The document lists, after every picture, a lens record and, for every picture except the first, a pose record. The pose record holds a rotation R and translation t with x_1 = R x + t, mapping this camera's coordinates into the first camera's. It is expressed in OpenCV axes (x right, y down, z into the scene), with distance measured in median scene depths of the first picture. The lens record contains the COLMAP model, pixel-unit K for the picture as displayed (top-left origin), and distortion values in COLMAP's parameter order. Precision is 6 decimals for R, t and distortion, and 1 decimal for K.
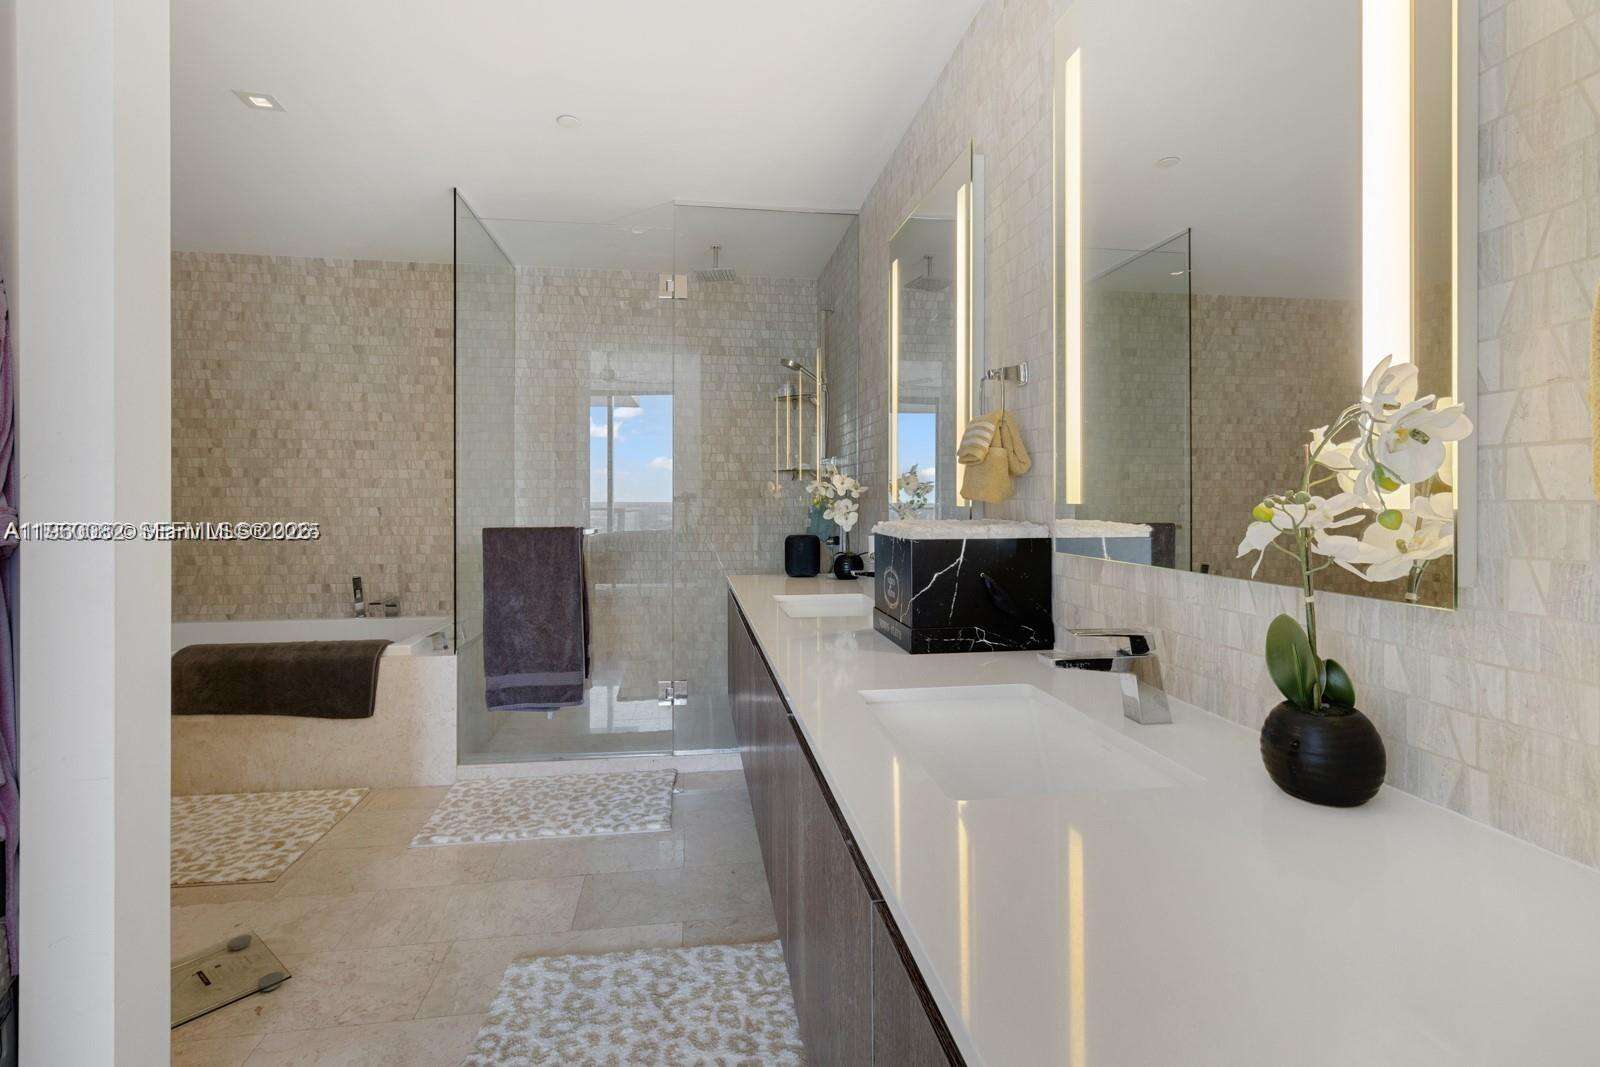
lens RADIAL K [[742.2, 0, 794.0], [0, 742.2, 493.2], [0, 0, 1]] dist [0.001281, -0.000270]
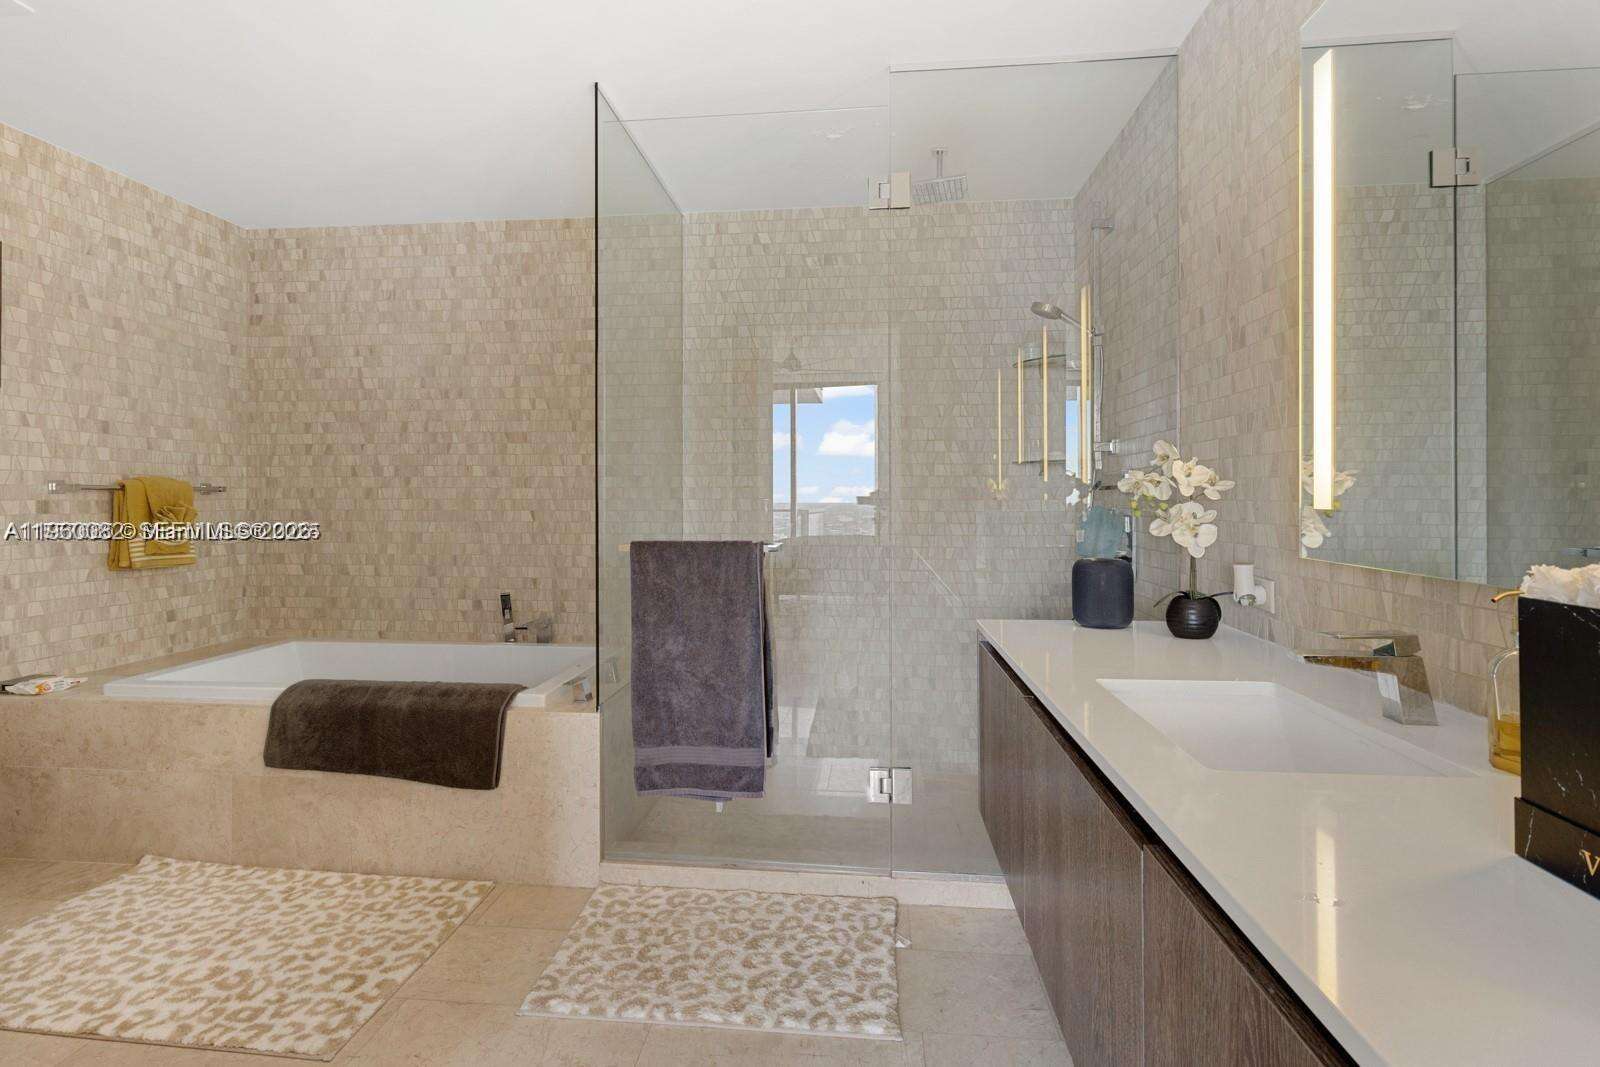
lens RADIAL K [[737.0, 0, 789.1], [0, 737.0, 513.3], [0, 0, 1]] dist [0.001650, -0.000801]
pose [[0.969828, 0.003820, -0.243761, -0.085003], [0.002555, 0.999663, 0.025834, 0.000952], [0.243778, -0.025677, 0.969491, 0.309558]]
